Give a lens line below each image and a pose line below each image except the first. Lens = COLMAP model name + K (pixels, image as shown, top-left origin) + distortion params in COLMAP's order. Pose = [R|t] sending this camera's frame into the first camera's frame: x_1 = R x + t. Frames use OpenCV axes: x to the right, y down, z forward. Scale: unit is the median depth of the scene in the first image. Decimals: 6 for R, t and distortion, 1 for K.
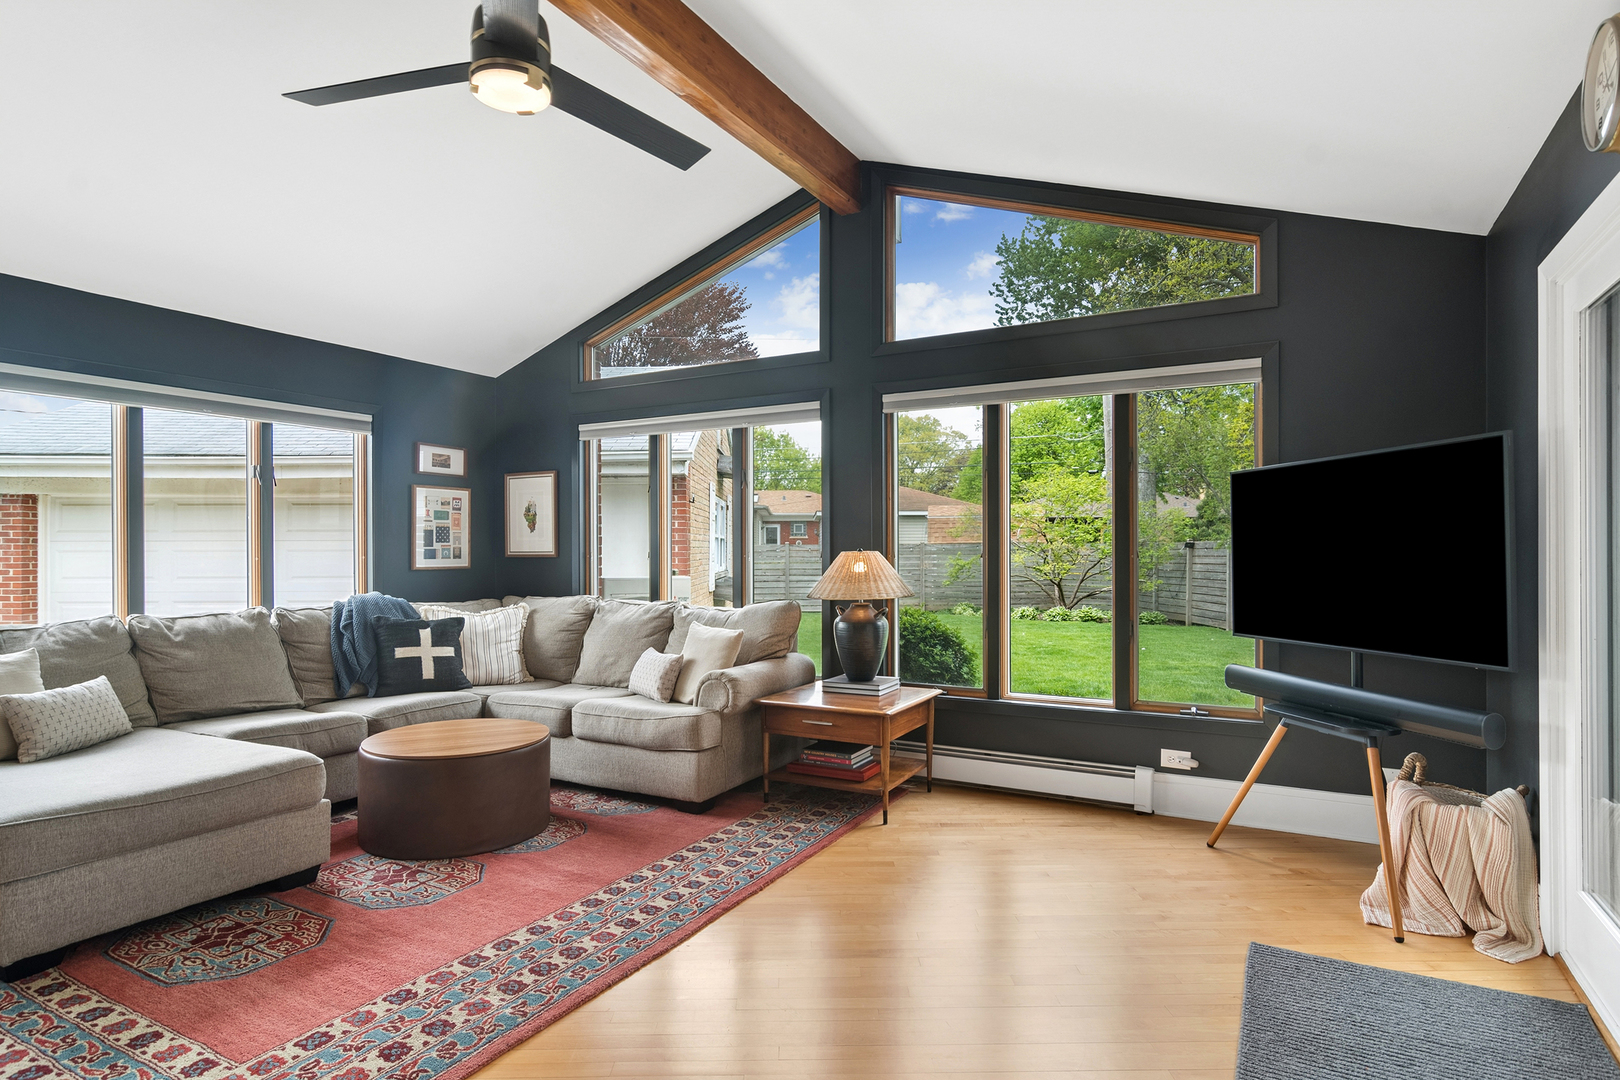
lens RADIAL K [[875.6, 0, 800.9], [0, 875.6, 556.1], [0, 0, 1]] dist [0.001527, 0.001506]
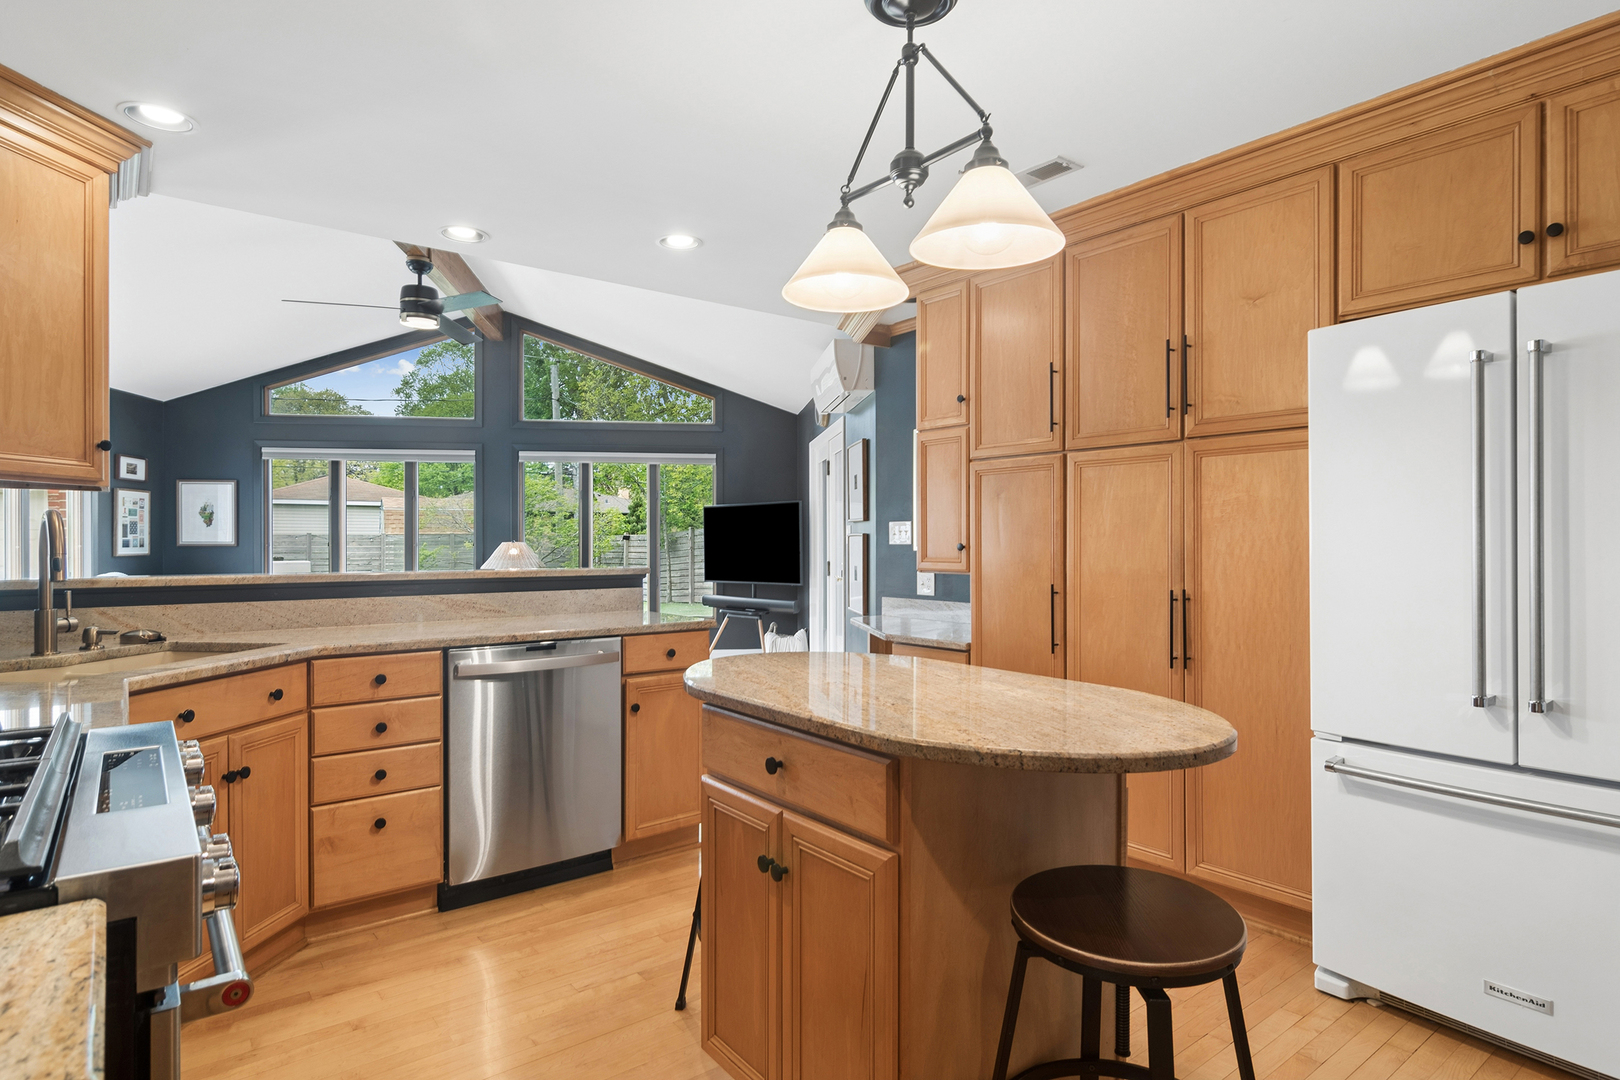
lens RADIAL K [[875.6, 0, 809.5], [0, 875.6, 533.0], [0, 0, 1]] dist [0.001527, 0.001506]
pose [[0.792531, 0.008633, 0.609770, -0.536498], [0.001183, 0.999876, -0.015693, 0.003901], [-0.609830, 0.013159, 0.792423, -0.754386]]
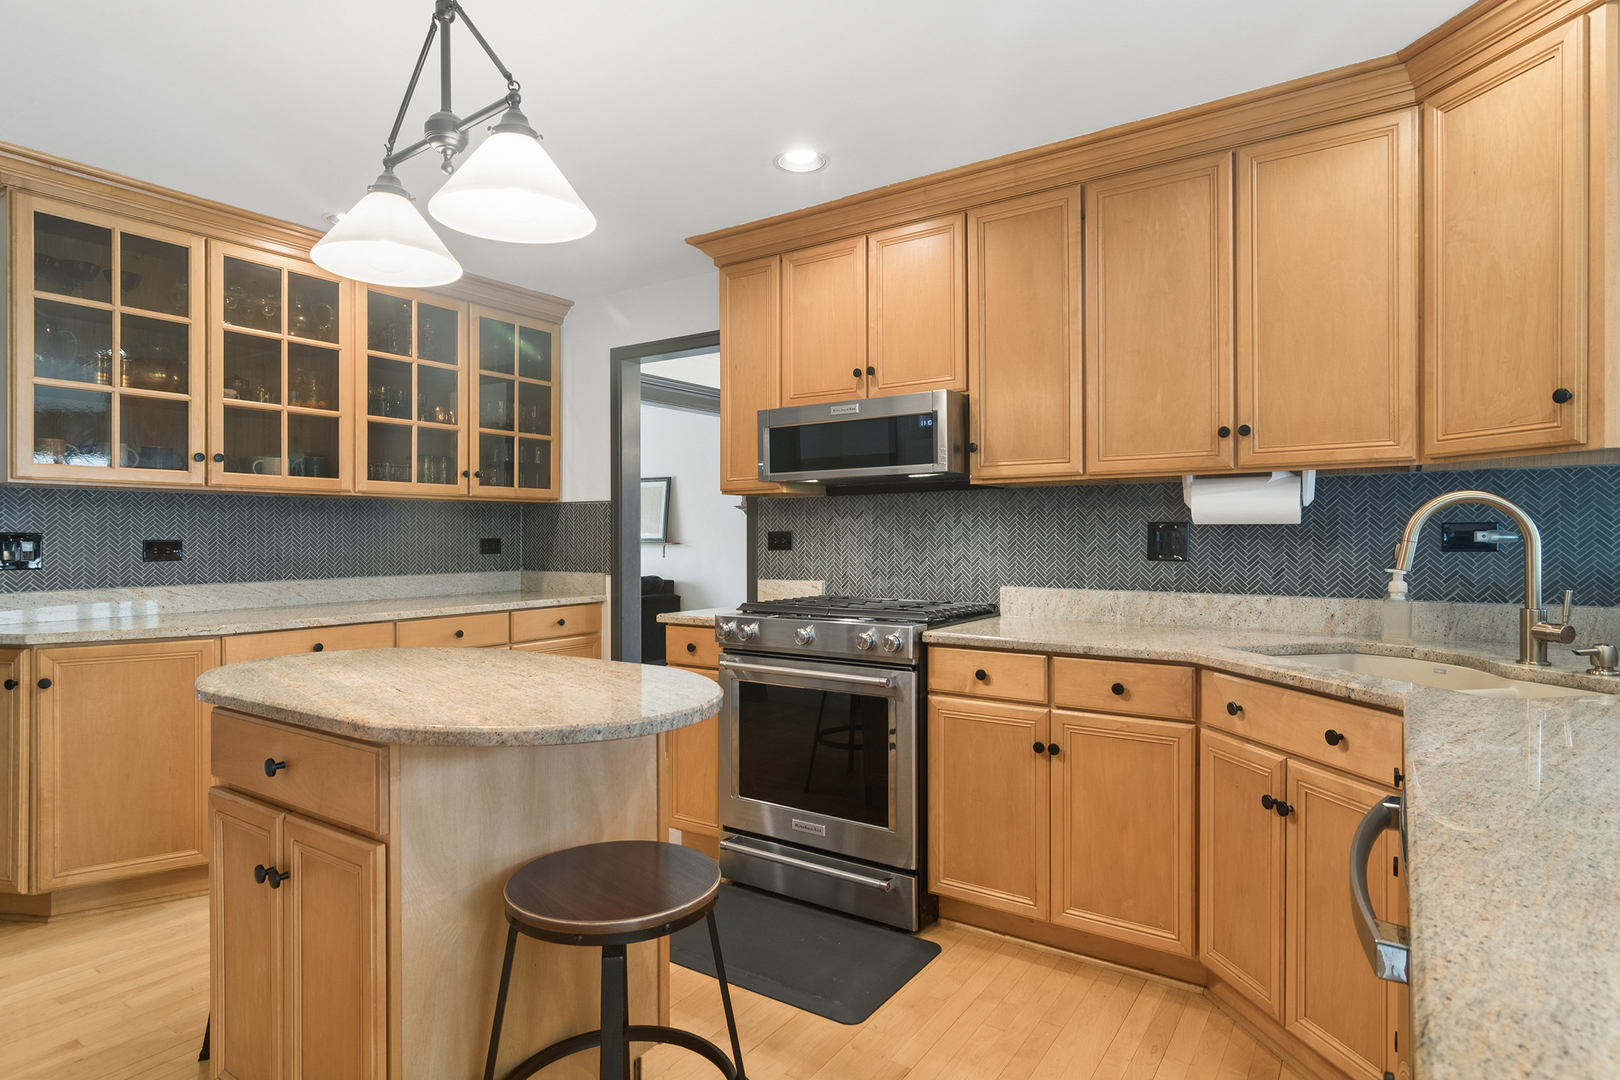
lens RADIAL K [[875.6, 0, 806.6], [0, 875.6, 534.0], [0, 0, 1]] dist [0.001527, 0.001506]
pose [[-0.558820, 0.004241, -0.829278, -0.001064], [0.000409, 0.999988, 0.004838, 0.001595], [0.829289, 0.002365, -0.558815, -0.090115]]
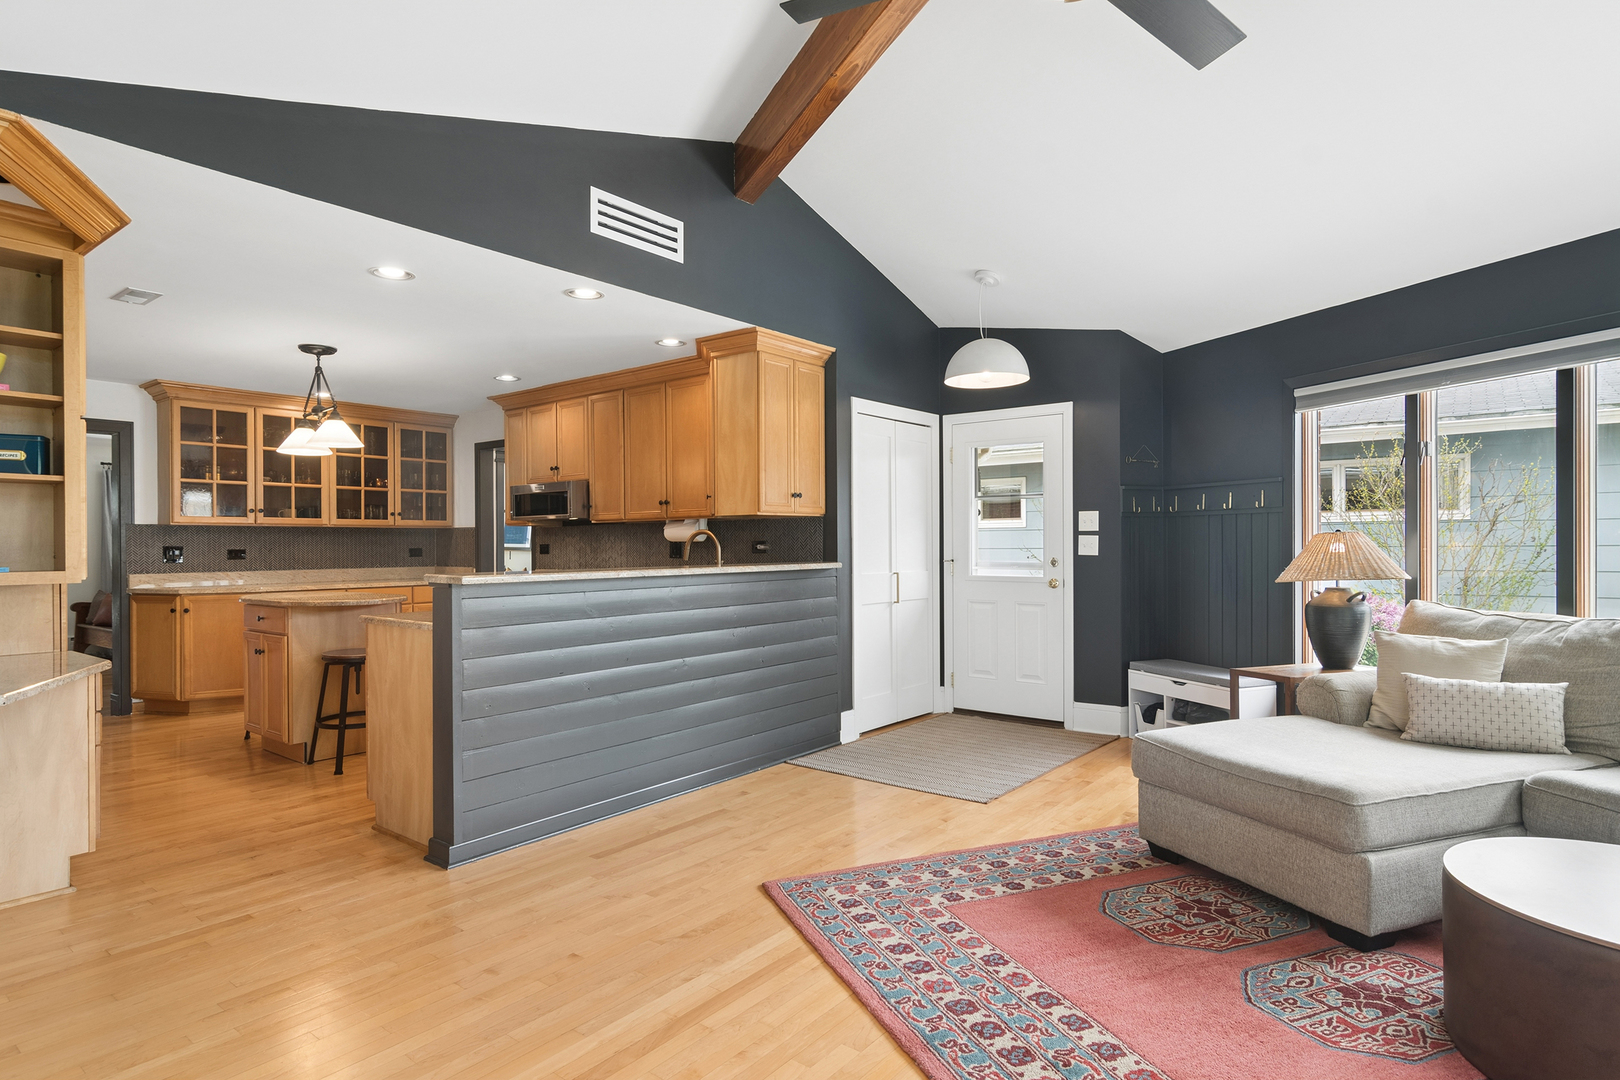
lens RADIAL K [[875.6, 0, 820.9], [0, 875.6, 546.7], [0, 0, 1]] dist [0.001527, 0.001506]
pose [[-0.613713, 0.010119, -0.789464, 0.277908], [0.003685, 0.999944, 0.009952, -0.006321], [0.789520, 0.003199, -0.613716, 0.810780]]
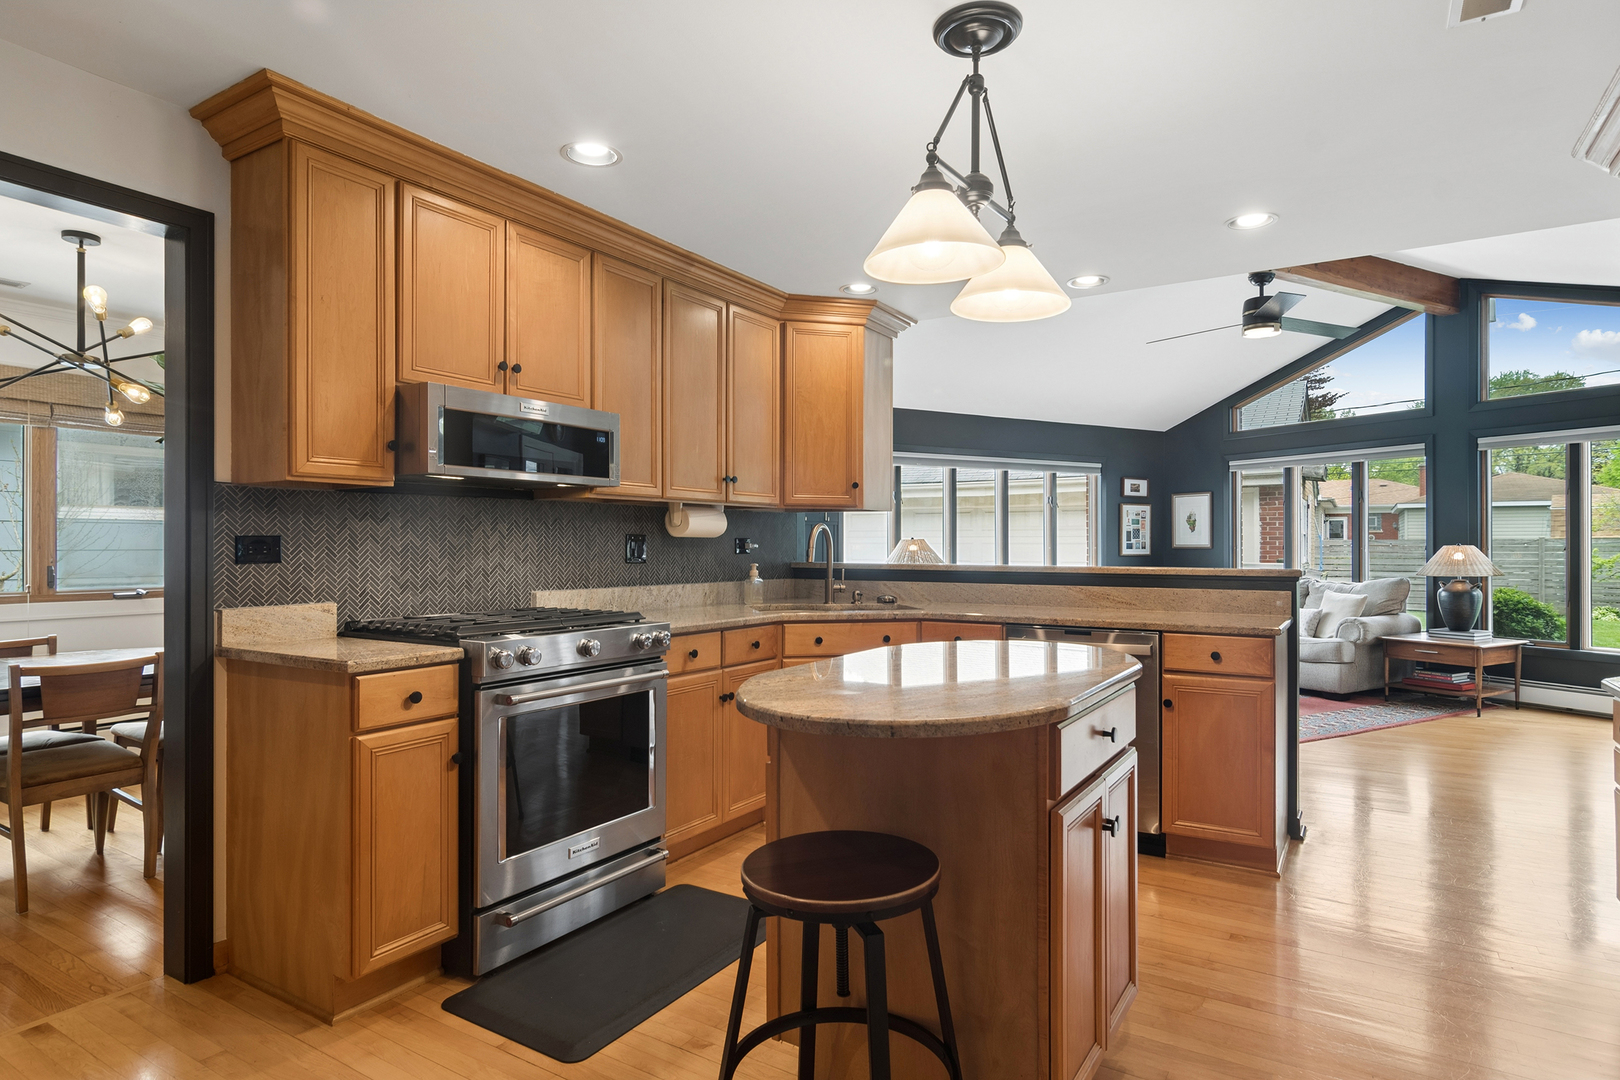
lens RADIAL K [[875.6, 0, 822.5], [0, 875.6, 539.8], [0, 0, 1]] dist [0.001527, 0.001506]
pose [[0.849164, 0.000925, -0.528129, -0.066402], [-0.007431, 0.999920, -0.010197, 0.008805], [0.528078, 0.012583, 0.849103, -0.871466]]
